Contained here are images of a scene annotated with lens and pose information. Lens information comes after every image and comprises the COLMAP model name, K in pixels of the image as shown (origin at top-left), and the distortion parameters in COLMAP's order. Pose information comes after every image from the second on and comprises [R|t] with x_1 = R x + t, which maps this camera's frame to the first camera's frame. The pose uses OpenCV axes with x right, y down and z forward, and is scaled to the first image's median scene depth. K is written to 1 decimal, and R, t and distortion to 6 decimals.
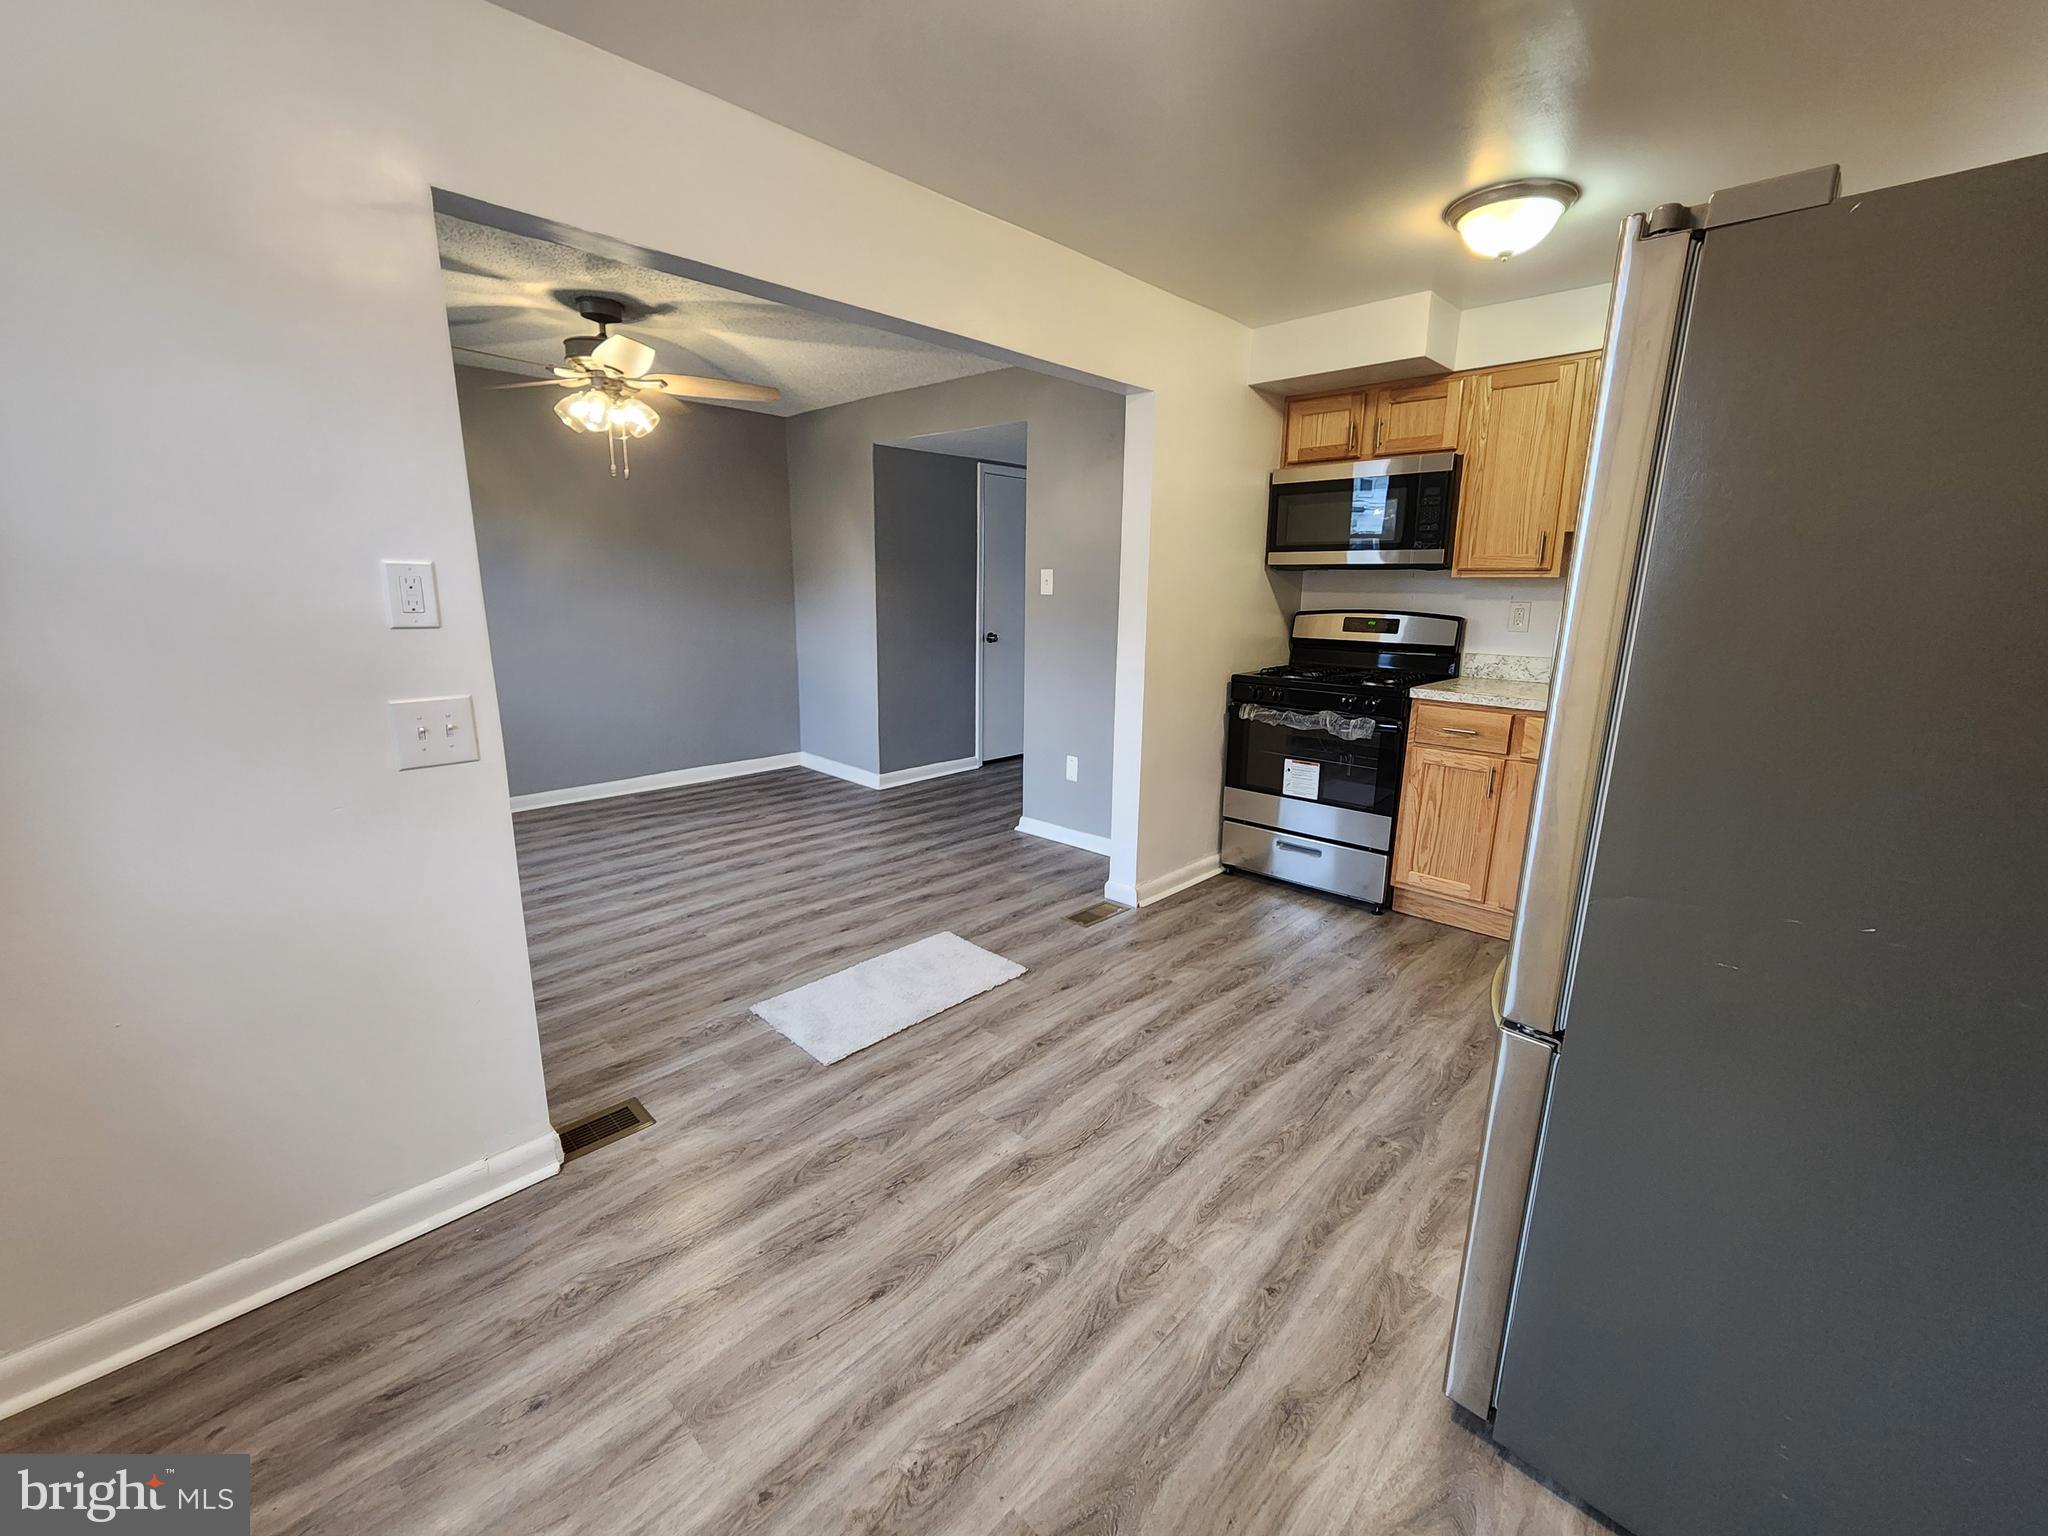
lens RADIAL K [[847.1, 0, 1033.7], [0, 847.1, 762.5], [0, 0, 1]] dist [-0.008610, 0.004808]
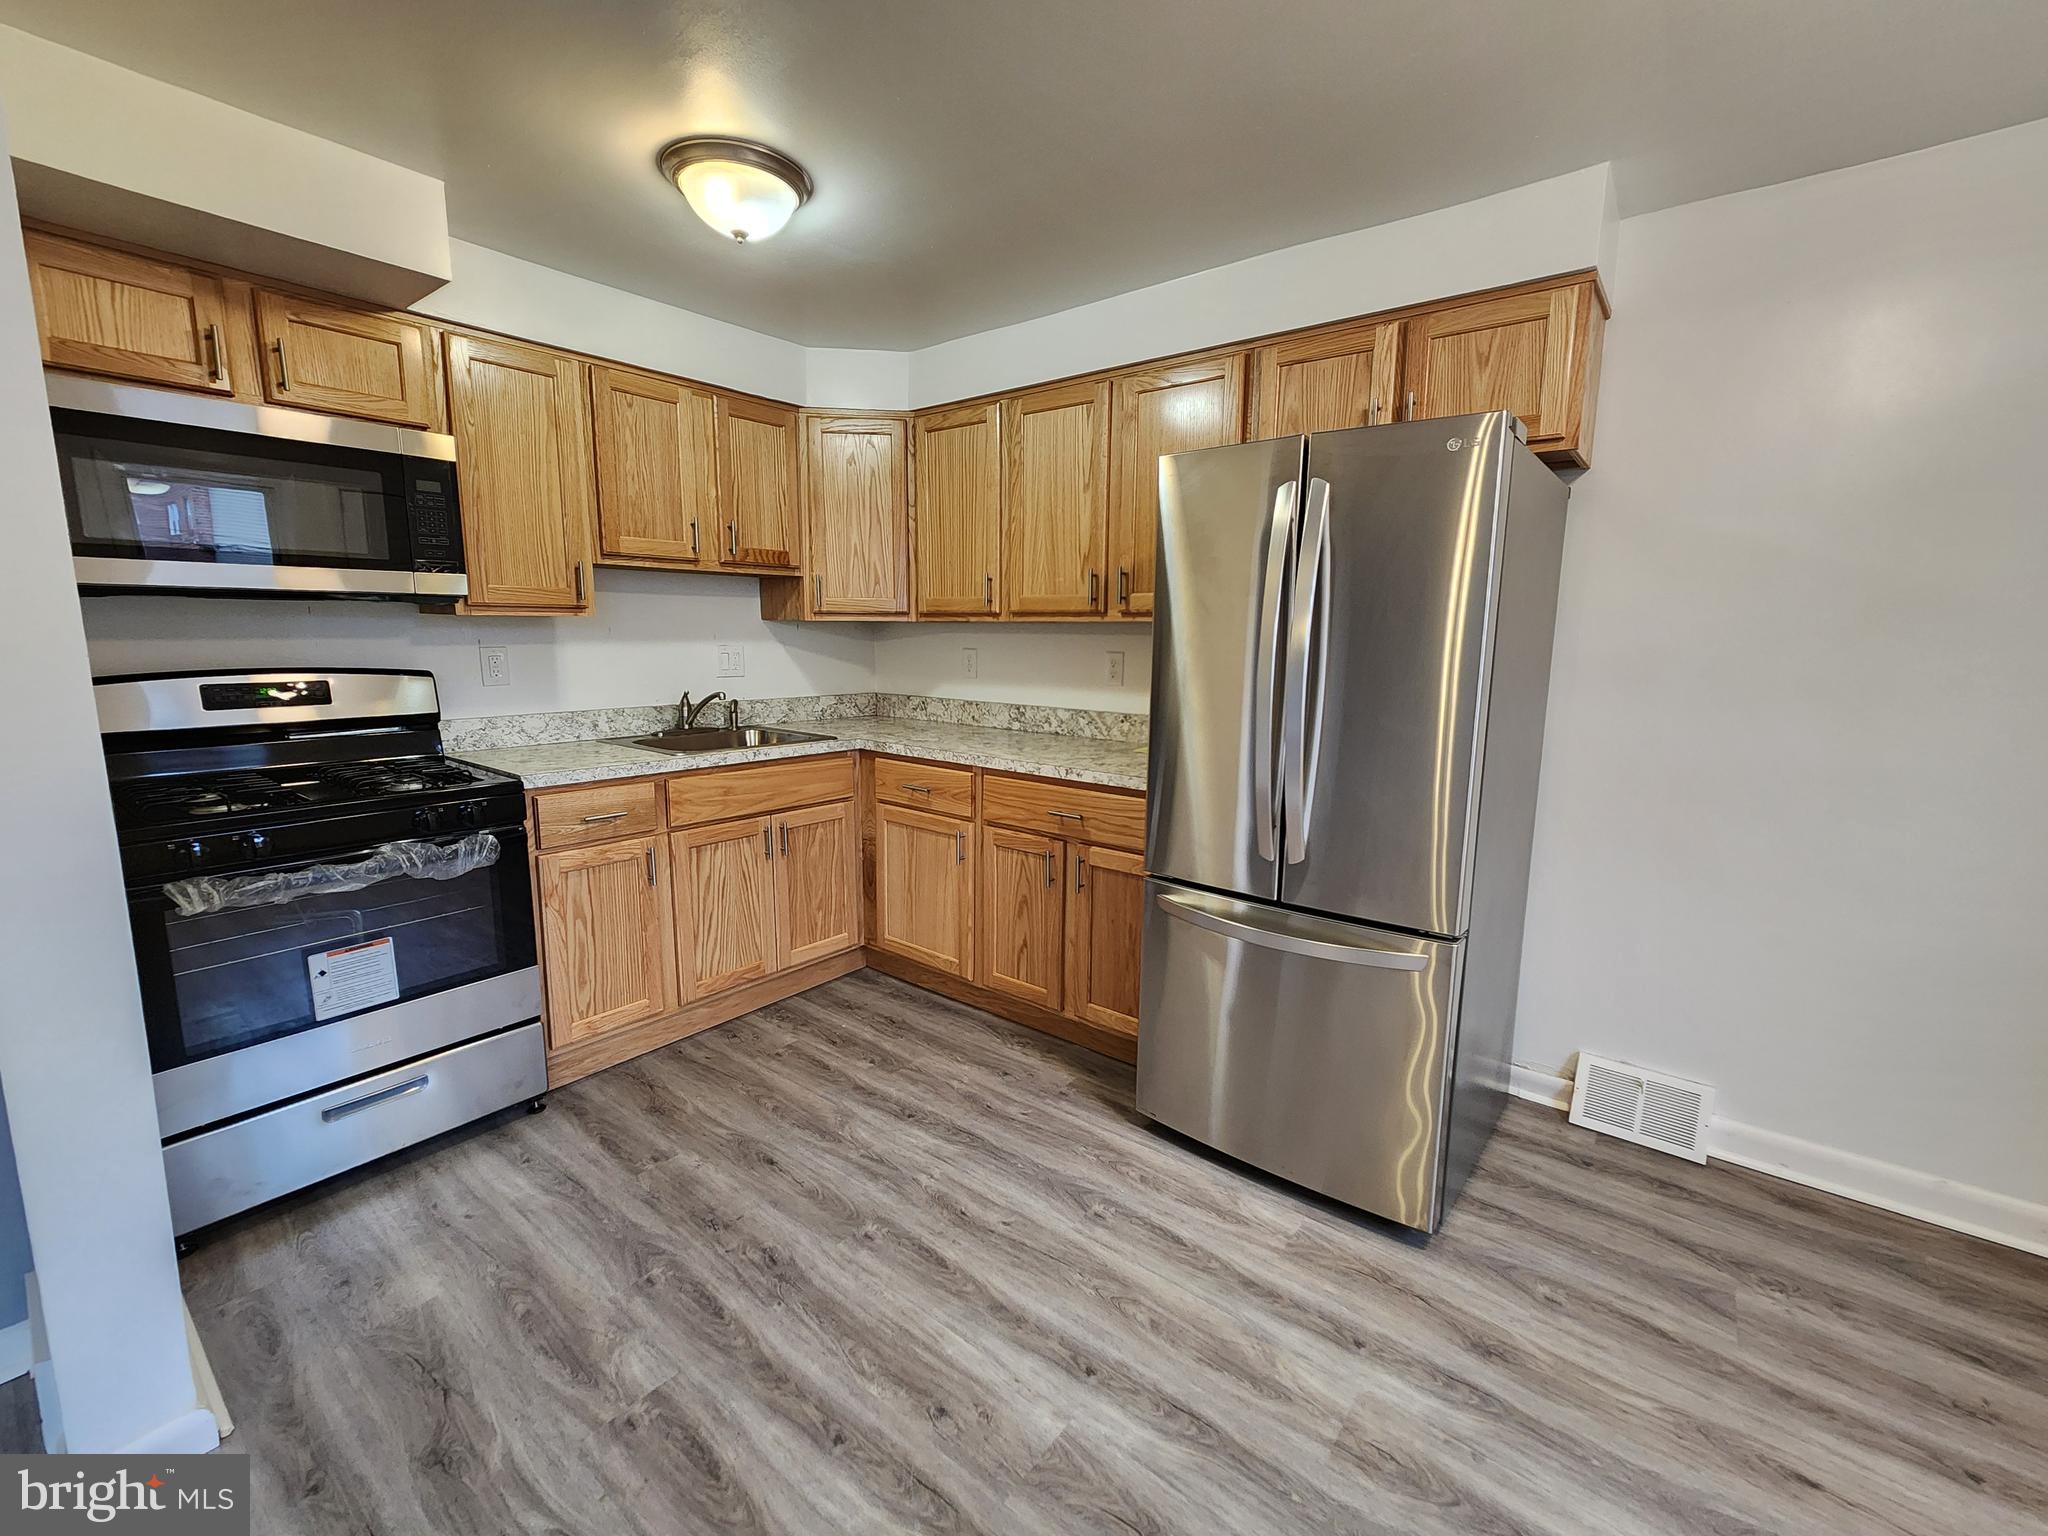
lens RADIAL K [[847.1, 0, 1043.3], [0, 847.1, 759.7], [0, 0, 1]] dist [-0.008610, 0.004808]
pose [[-0.097776, -0.159365, 0.982366, -0.270490], [0.199656, 0.963886, 0.176240, -0.138730], [-0.974976, 0.213367, -0.062426, 0.636568]]
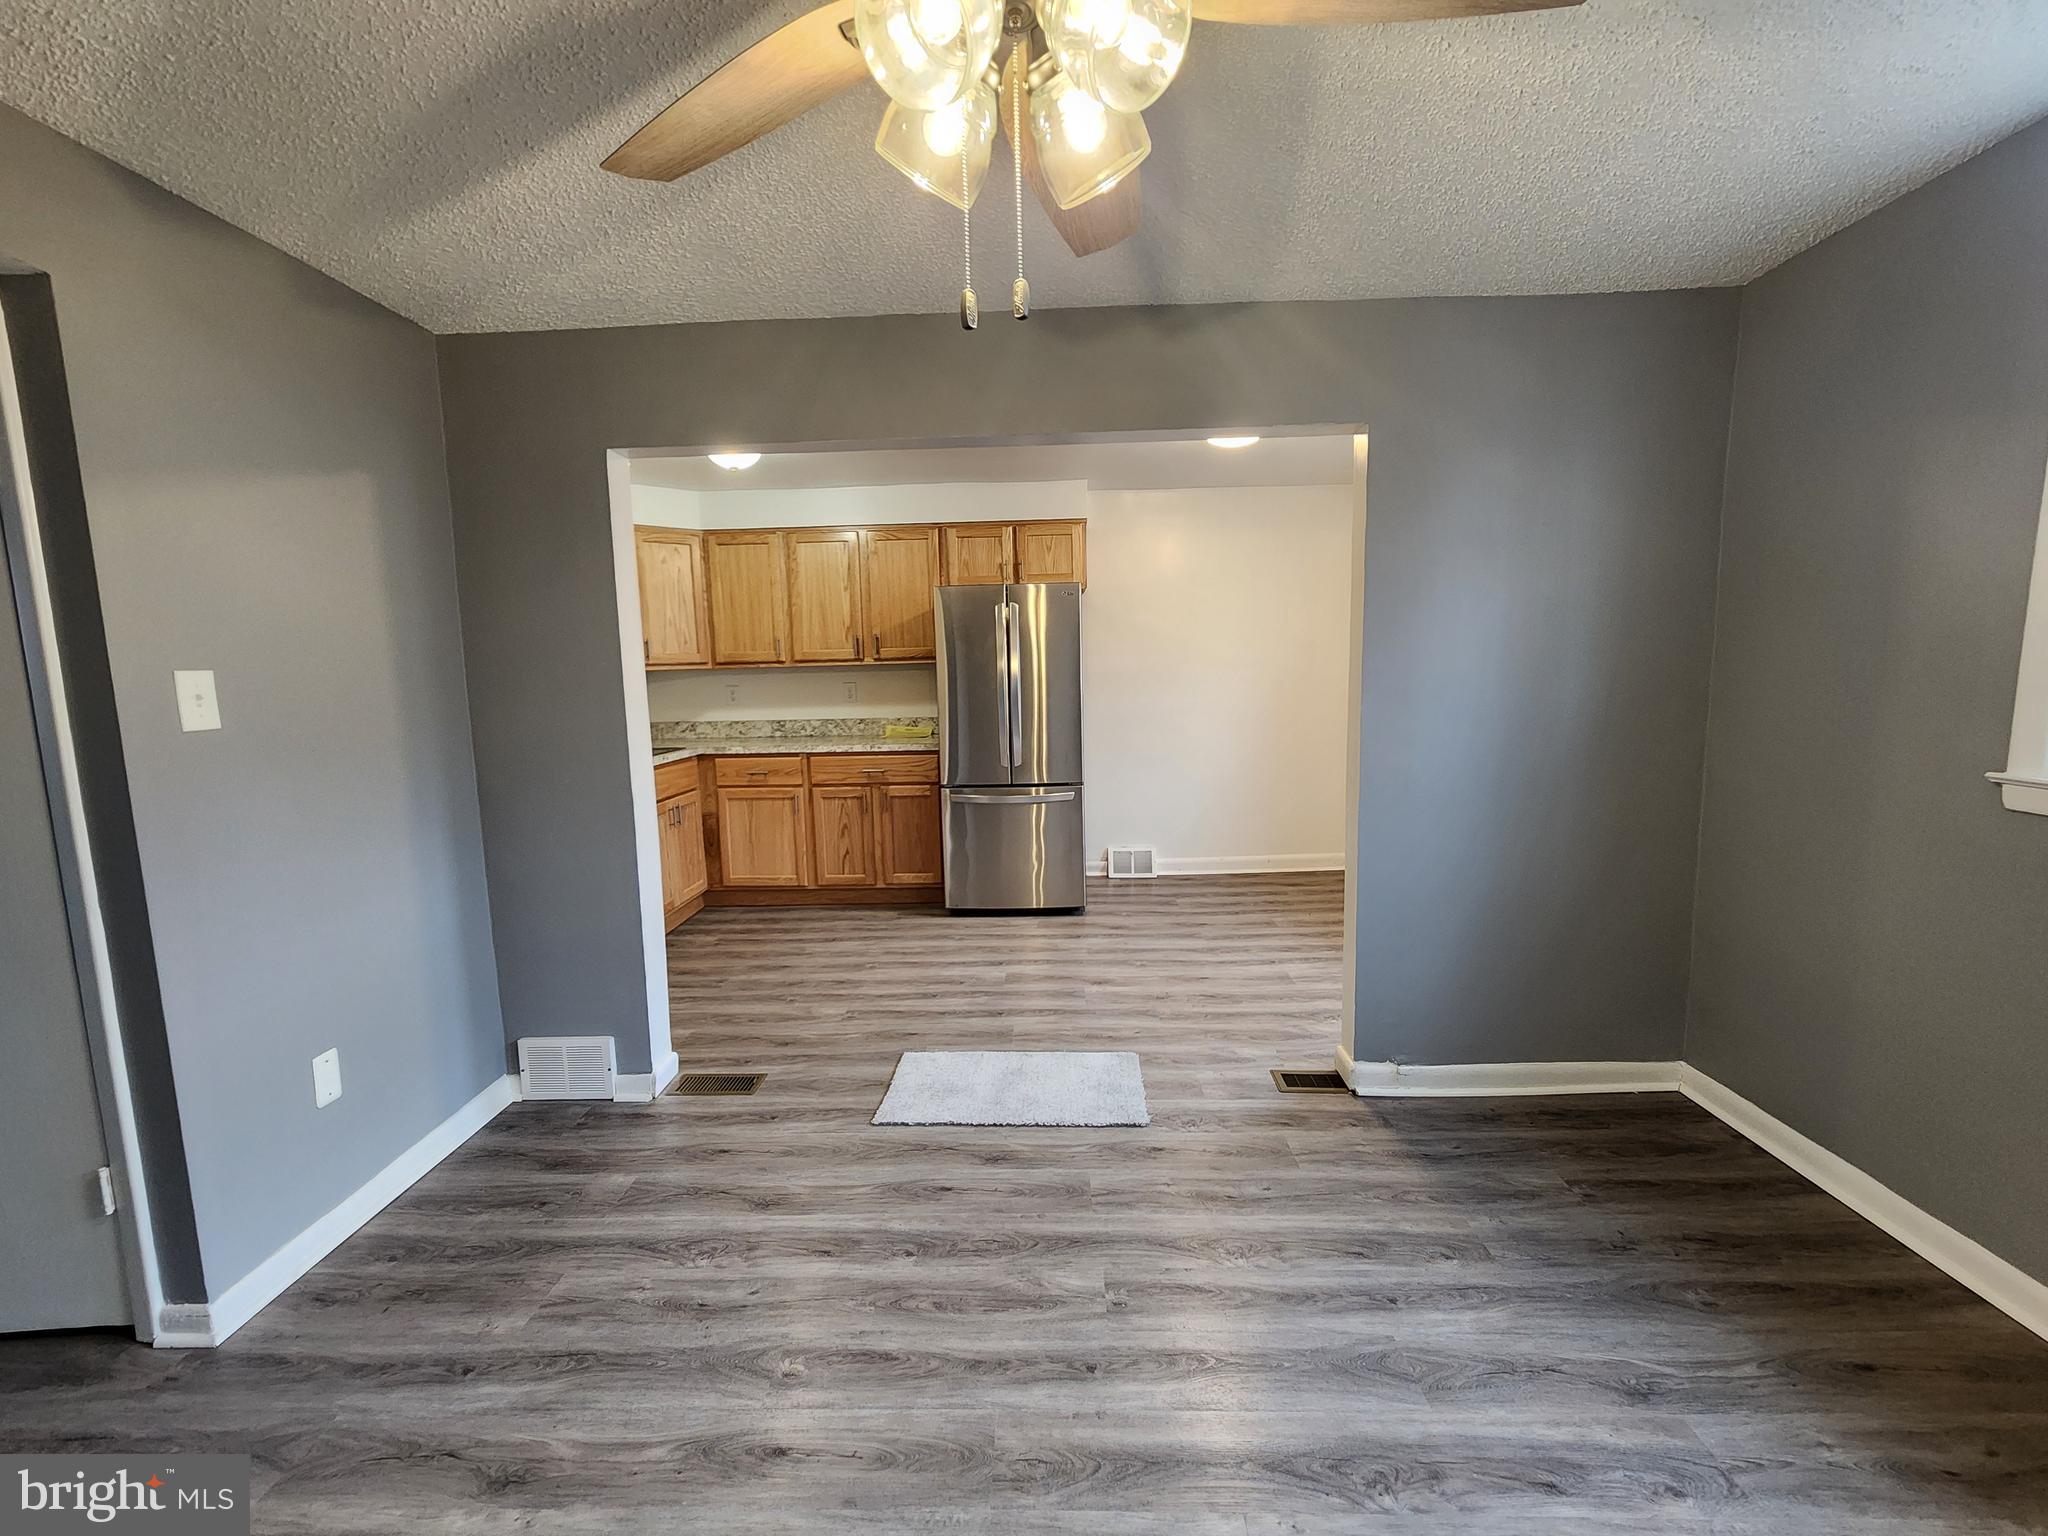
lens RADIAL K [[847.1, 0, 1026.7], [0, 847.1, 763.0], [0, 0, 1]] dist [-0.008610, 0.004808]
pose [[-0.664558, -0.082923, 0.742621, -0.741473], [0.176406, 0.948322, 0.263754, -0.291106], [-0.726115, 0.306283, -0.615587, 1.268421]]
